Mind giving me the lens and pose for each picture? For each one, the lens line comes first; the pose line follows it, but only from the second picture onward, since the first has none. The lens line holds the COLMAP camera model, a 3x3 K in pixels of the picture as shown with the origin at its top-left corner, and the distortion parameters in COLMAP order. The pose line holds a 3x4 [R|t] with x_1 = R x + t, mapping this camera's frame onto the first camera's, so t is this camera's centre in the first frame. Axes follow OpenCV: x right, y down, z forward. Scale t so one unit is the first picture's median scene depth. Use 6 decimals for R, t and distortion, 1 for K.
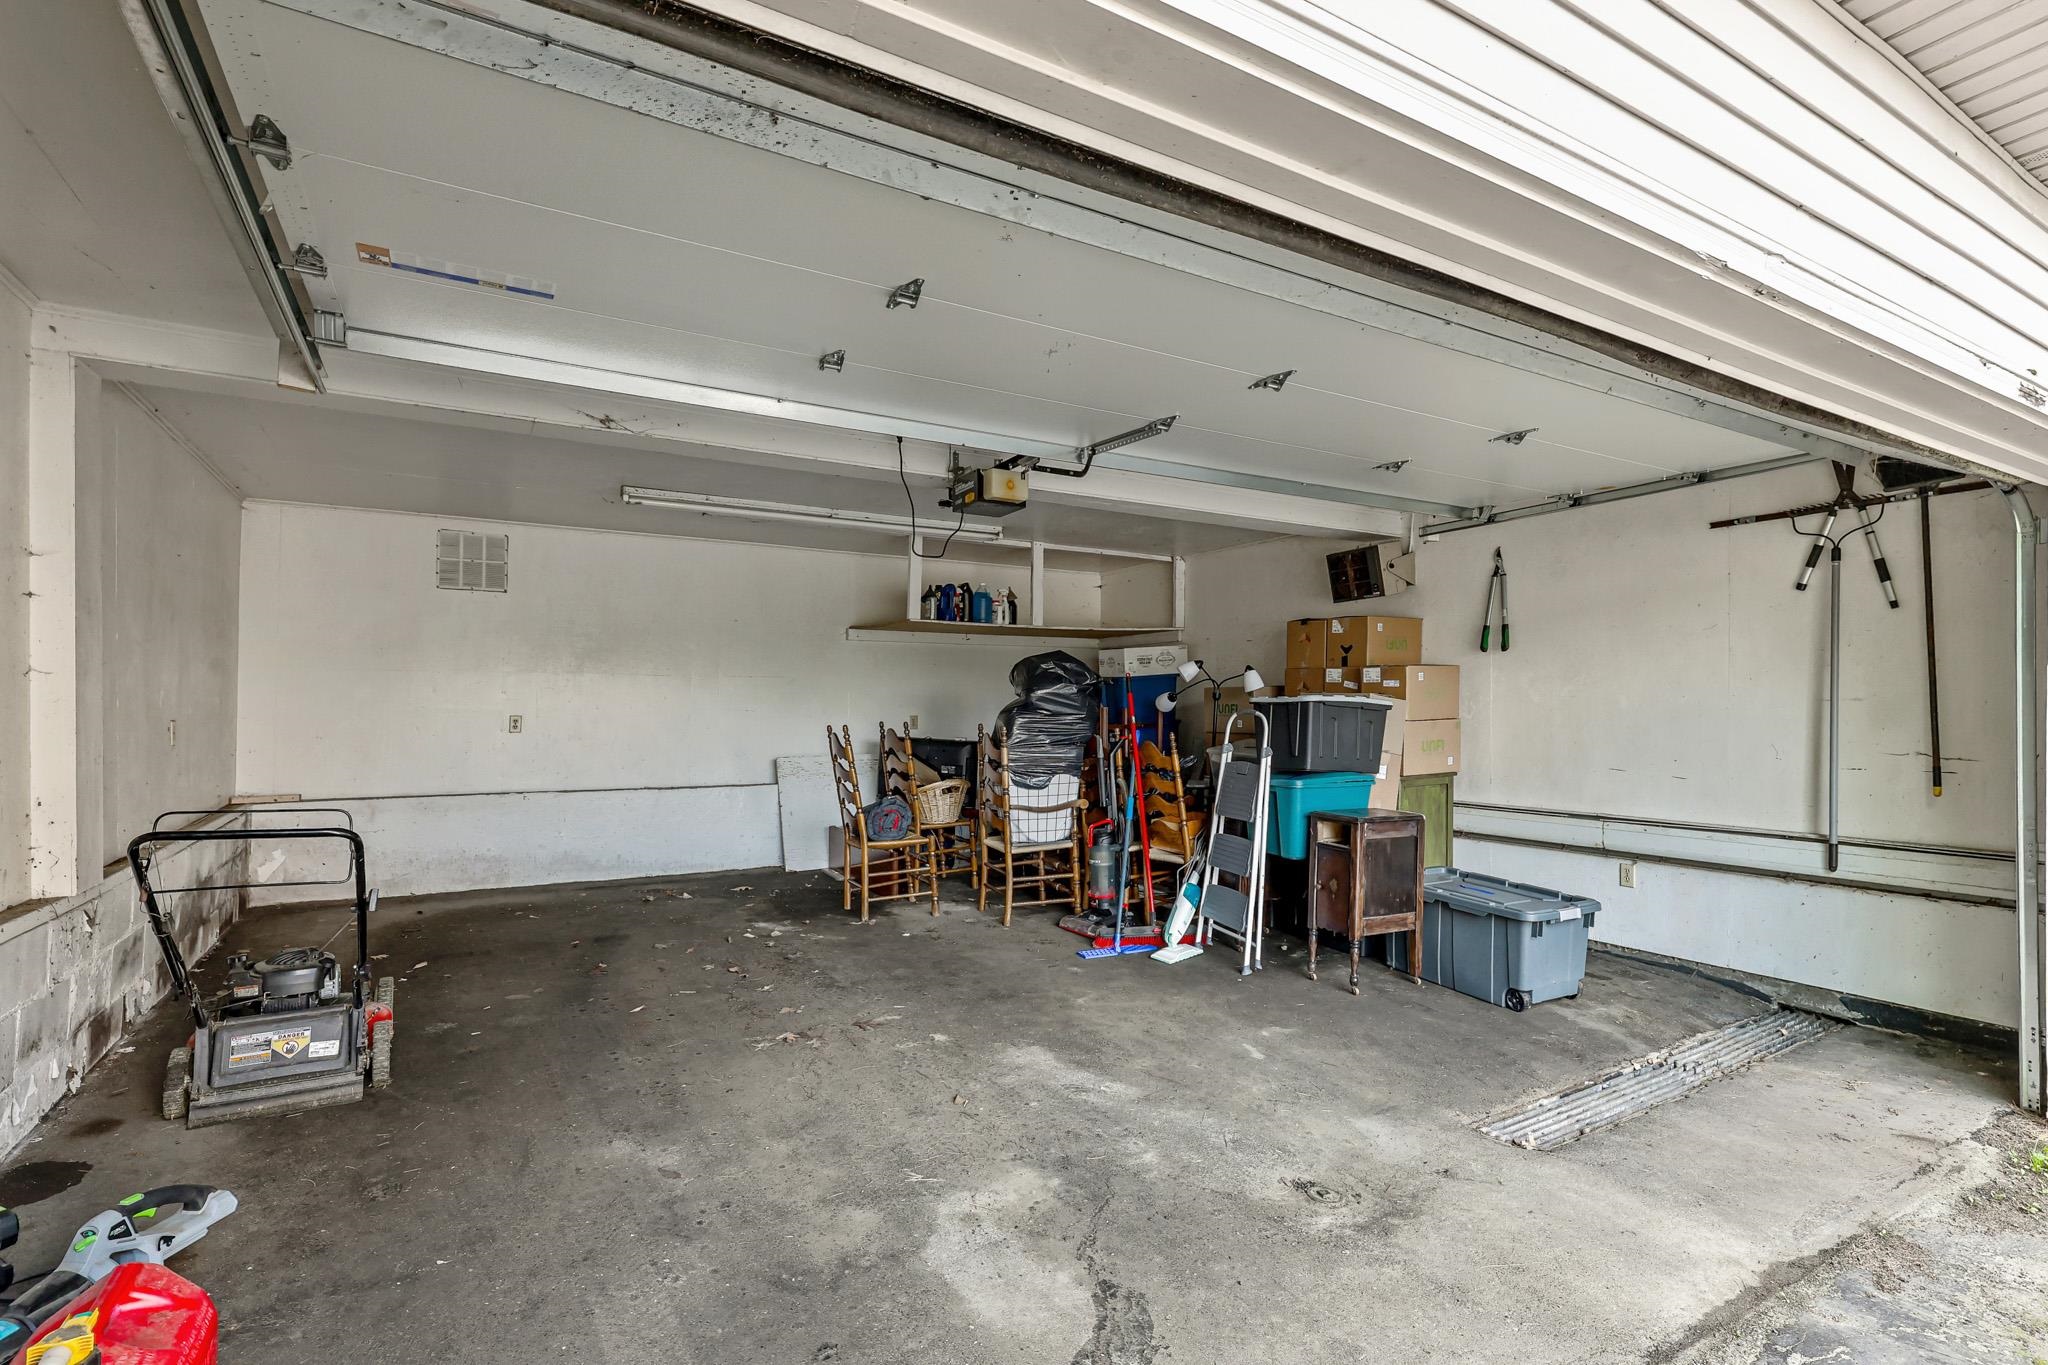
lens RADIAL K [[955.8, 0, 1019.2], [0, 955.8, 688.1], [0, 0, 1]] dist [-0.009547, 0.000079]
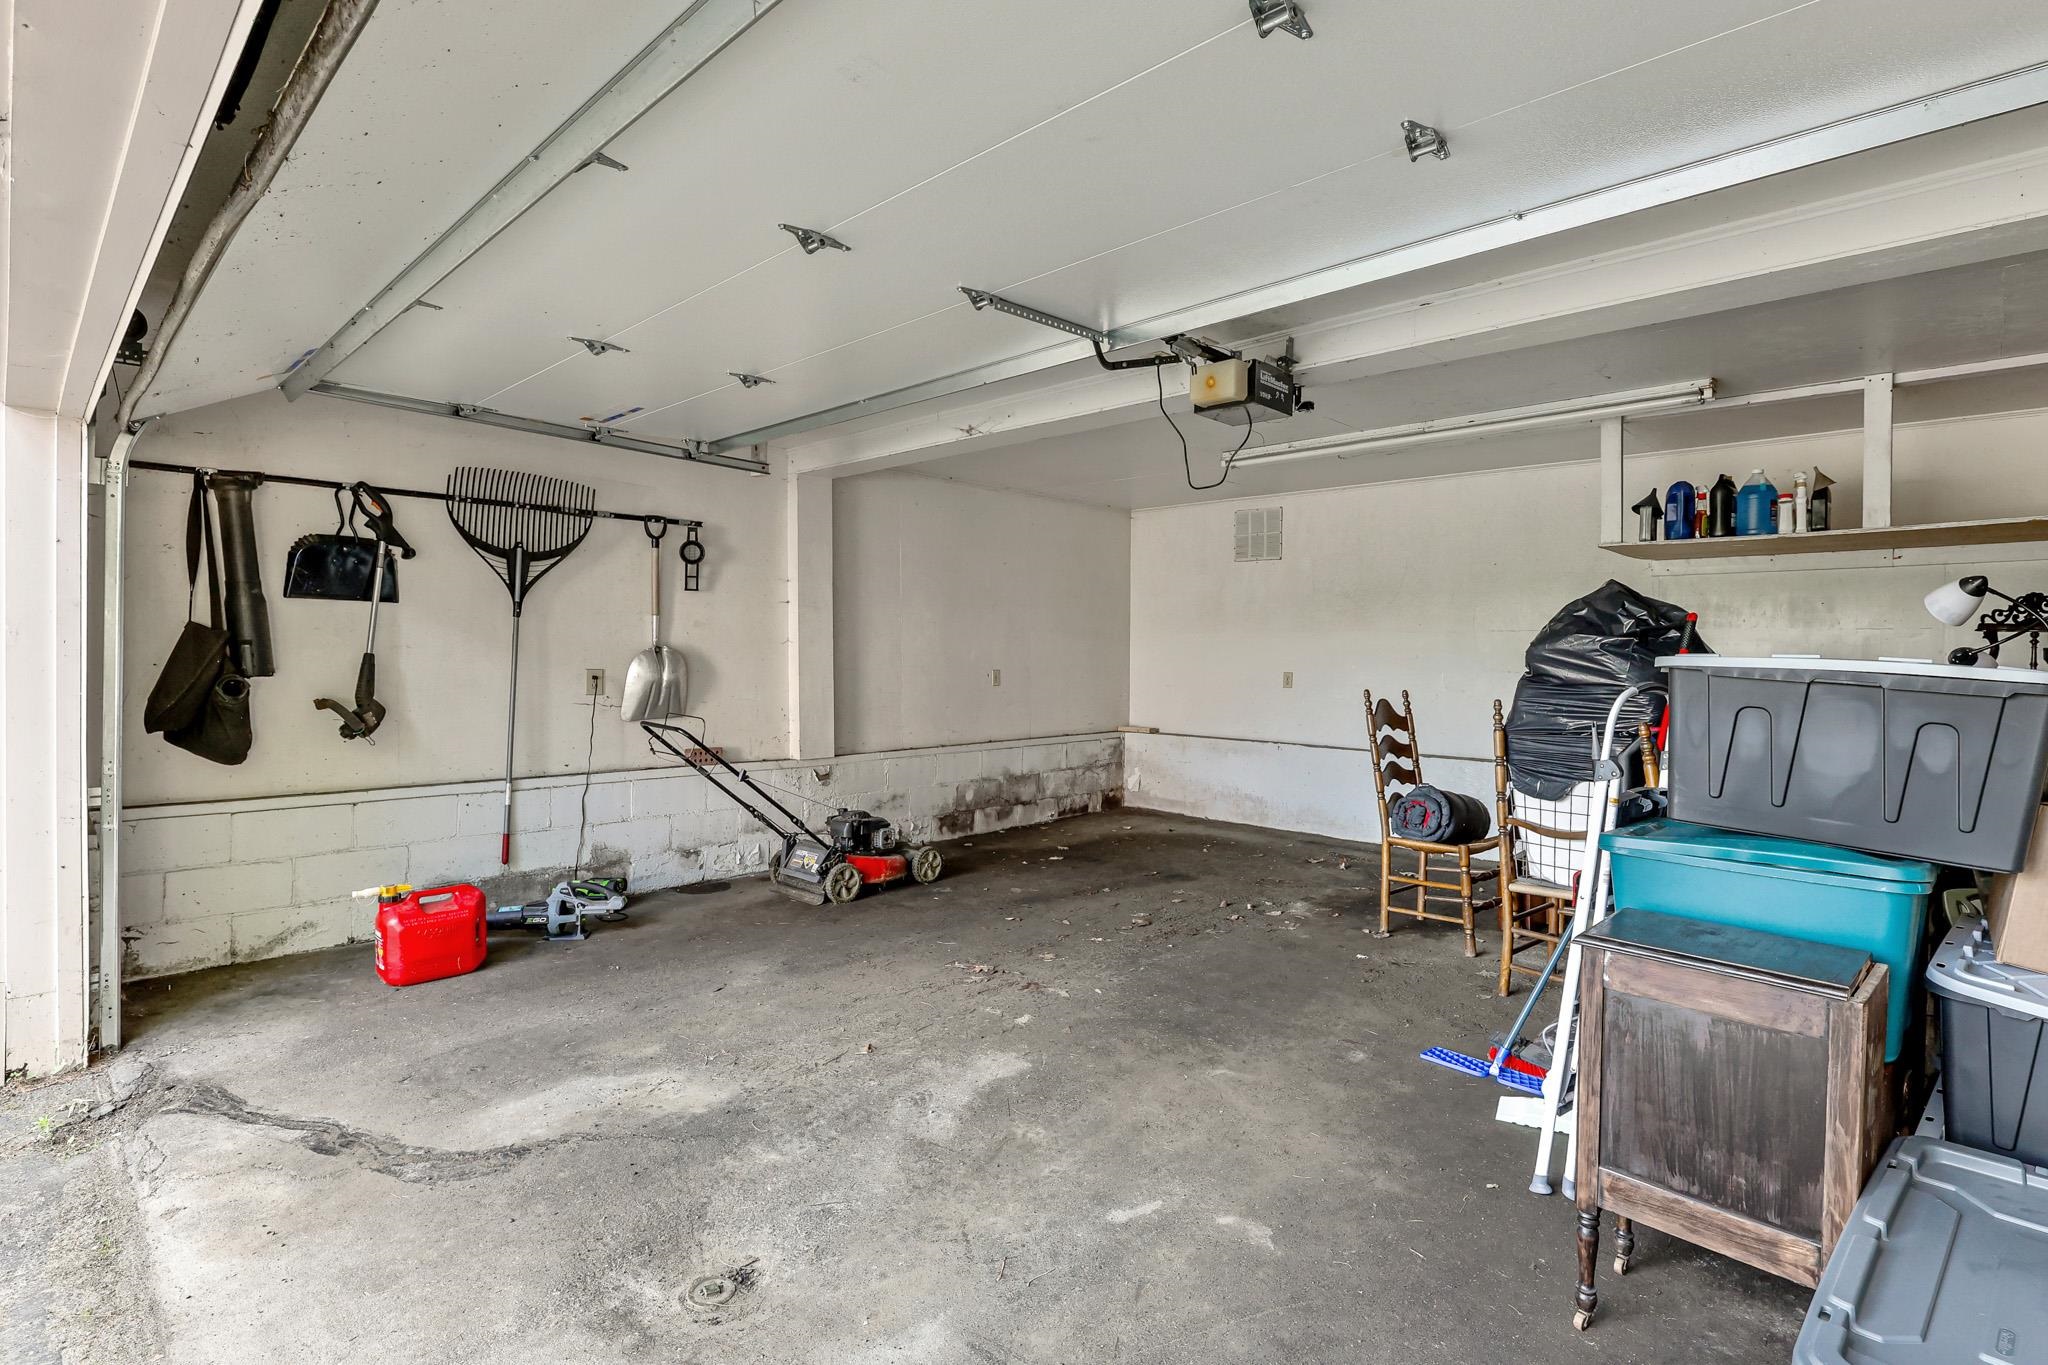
lens RADIAL K [[955.8, 0, 993.0], [0, 955.8, 656.4], [0, 0, 1]] dist [-0.009547, 0.000079]
pose [[0.287785, 0.003907, -0.957687, 0.751558], [0.005813, 0.999966, 0.005826, 0.005493], [0.957677, -0.007244, 0.287752, 0.663888]]
